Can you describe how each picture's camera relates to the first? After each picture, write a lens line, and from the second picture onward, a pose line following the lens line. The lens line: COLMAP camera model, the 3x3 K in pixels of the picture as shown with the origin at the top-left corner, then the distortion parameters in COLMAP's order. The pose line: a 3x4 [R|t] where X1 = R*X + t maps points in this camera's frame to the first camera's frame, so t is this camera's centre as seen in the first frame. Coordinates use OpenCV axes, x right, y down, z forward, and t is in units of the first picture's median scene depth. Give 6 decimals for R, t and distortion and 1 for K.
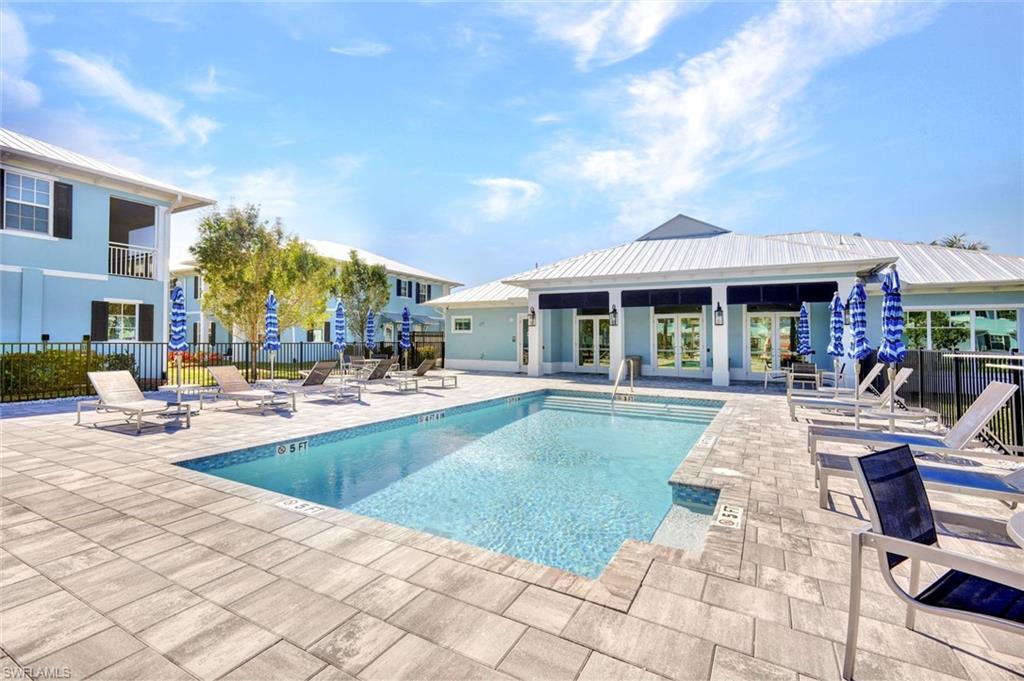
lens RADIAL K [[449.8, 0, 515.4], [0, 449.8, 334.6], [0, 0, 1]] dist [0.011726, -0.001747]
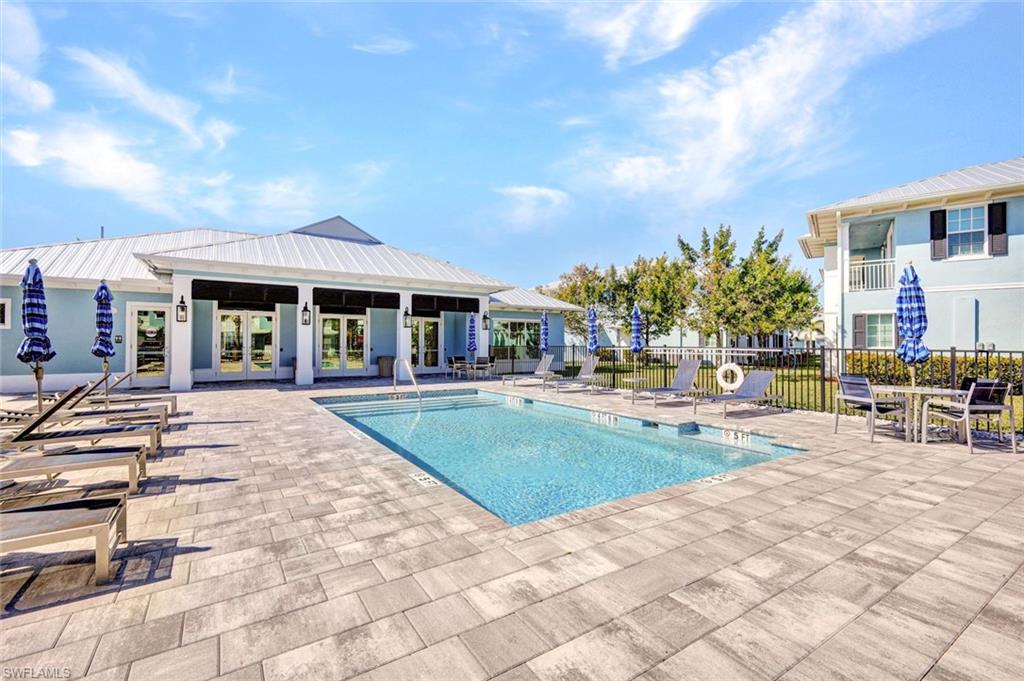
lens RADIAL K [[449.8, 0, 513.3], [0, 449.8, 339.7], [0, 0, 1]] dist [0.011726, -0.001747]
pose [[0.477467, -0.001421, 0.878649, -0.467107], [-0.011193, 0.999908, 0.007700, -0.001252], [-0.878579, -0.013511, 0.477407, 0.231888]]
